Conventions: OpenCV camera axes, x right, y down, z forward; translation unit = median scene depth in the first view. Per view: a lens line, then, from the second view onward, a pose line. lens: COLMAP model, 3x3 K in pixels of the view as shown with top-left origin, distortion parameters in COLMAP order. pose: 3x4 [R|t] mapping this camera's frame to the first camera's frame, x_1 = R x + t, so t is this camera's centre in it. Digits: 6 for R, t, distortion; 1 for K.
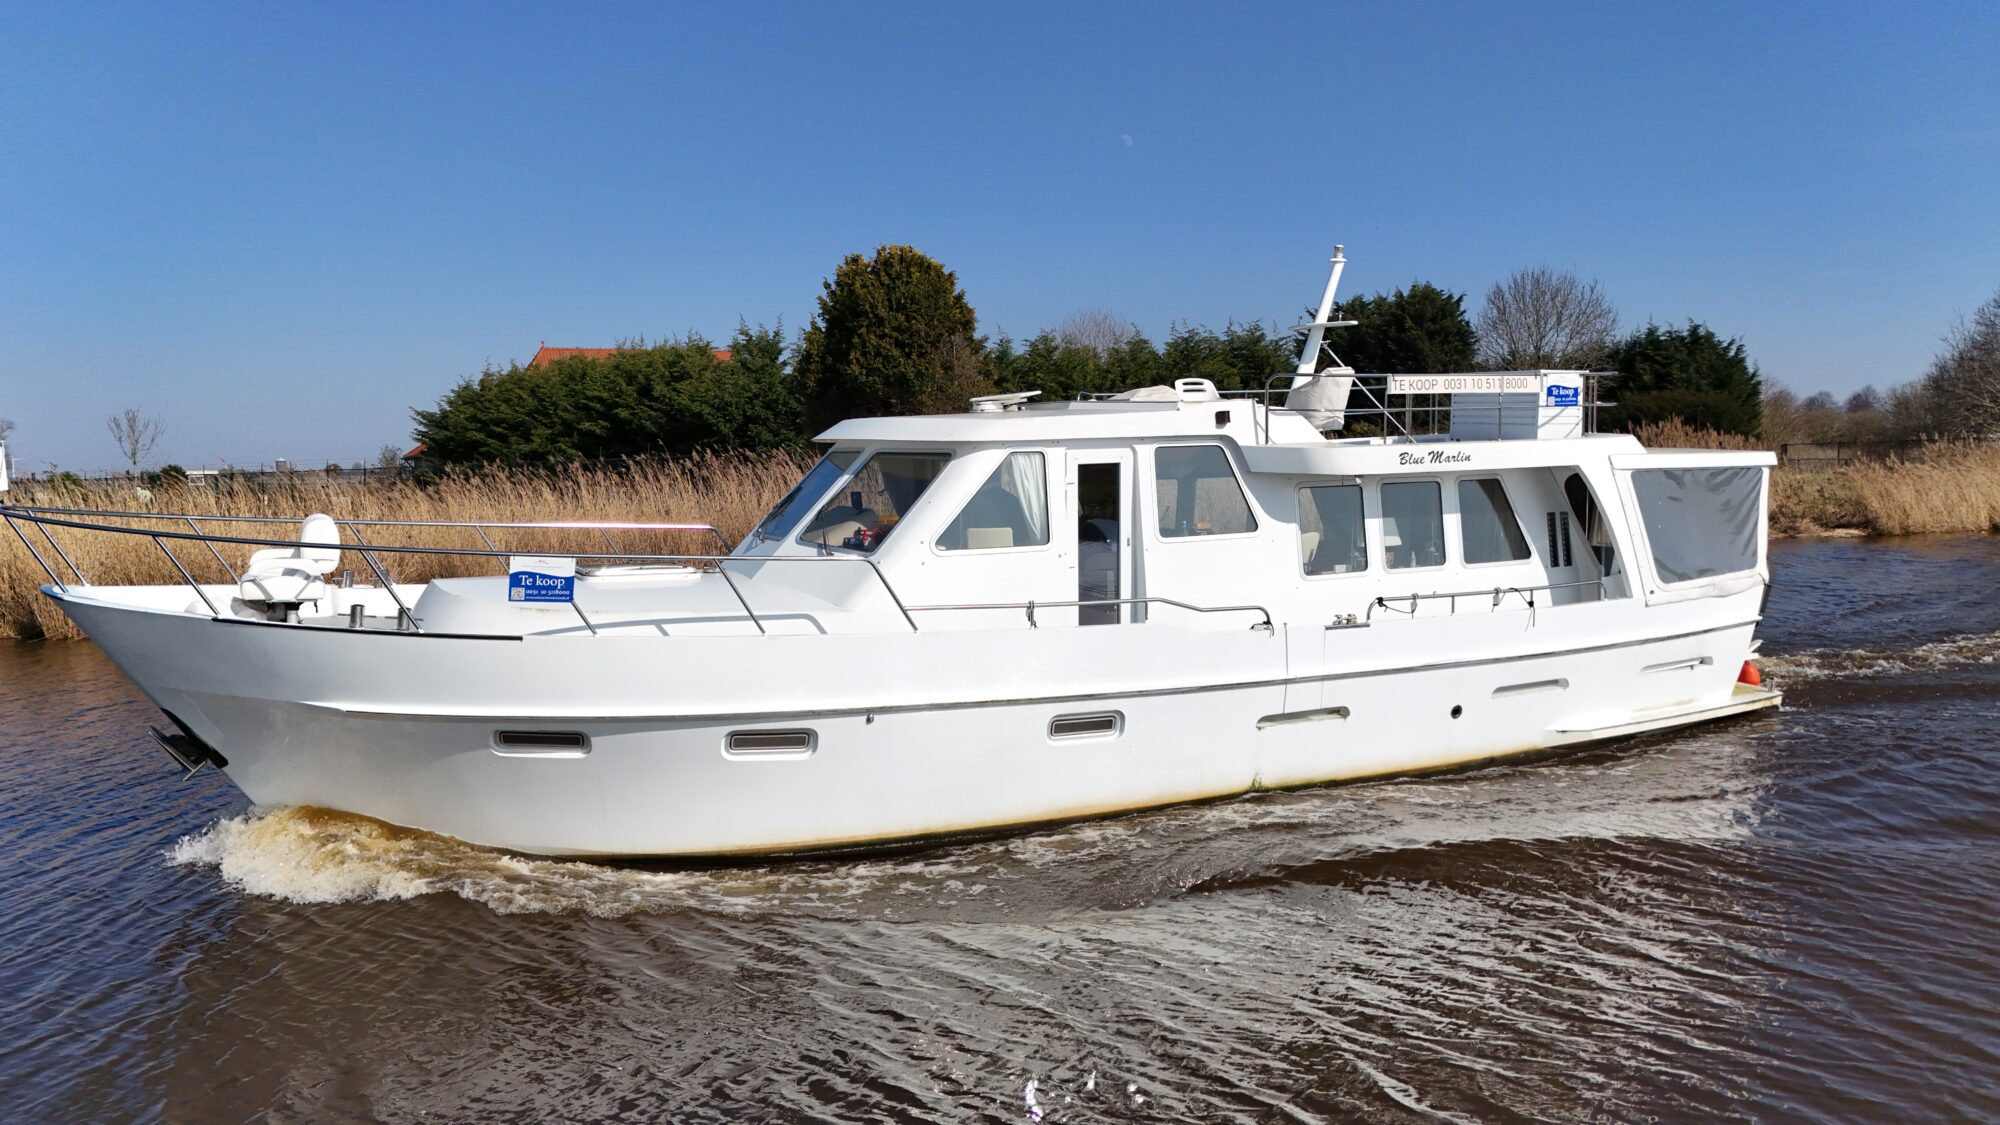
lens RADIAL K [[1453.8, 0, 991.8], [0, 1453.8, 576.4], [0, 0, 1]] dist [0.057850, -0.050275]
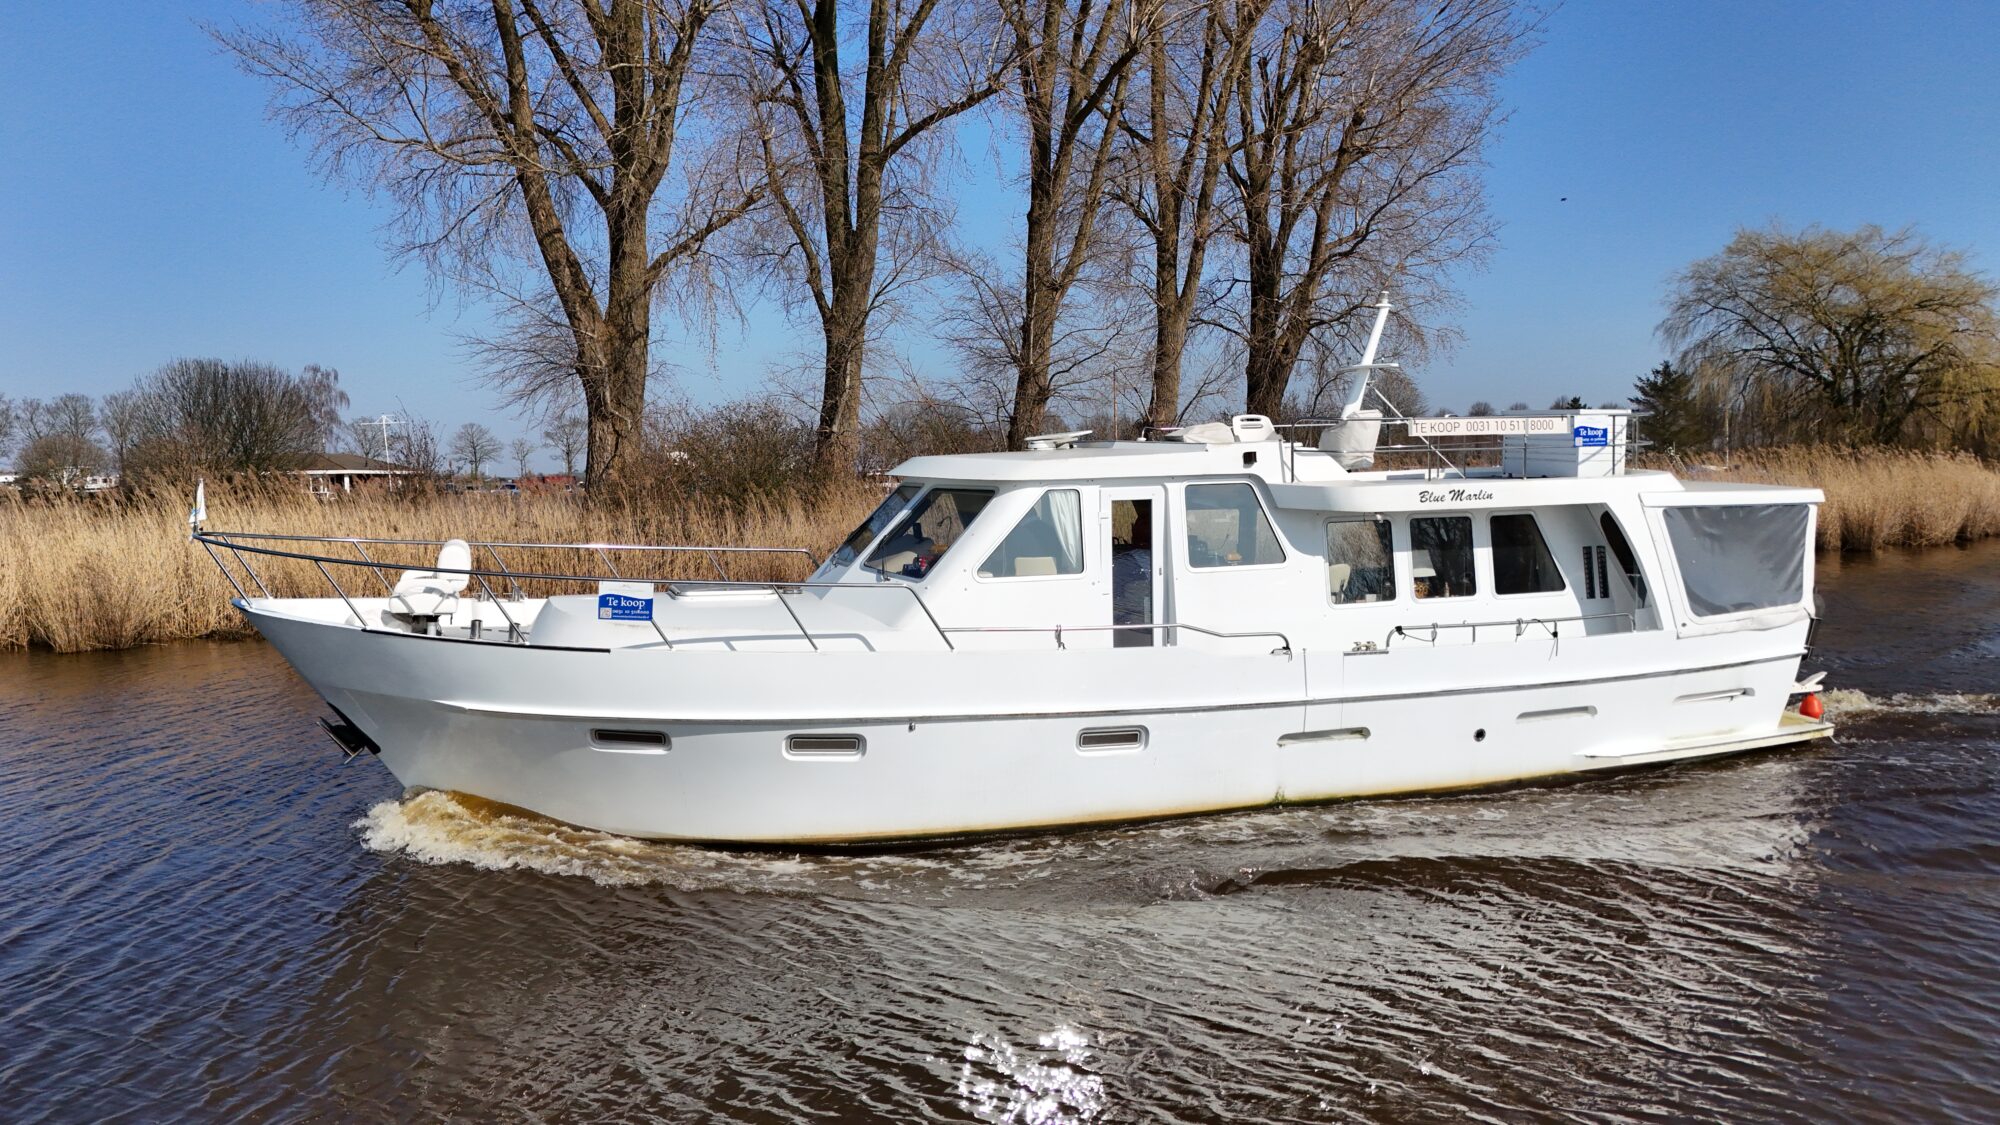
lens RADIAL K [[1453.8, 0, 987.3], [0, 1453.8, 541.8], [0, 0, 1]] dist [0.057850, -0.050275]
pose [[0.992808, 0.010824, -0.119226, 0.094165], [-0.014274, 0.999503, -0.028124, -0.013044], [0.118863, 0.029623, 0.992469, -0.101988]]
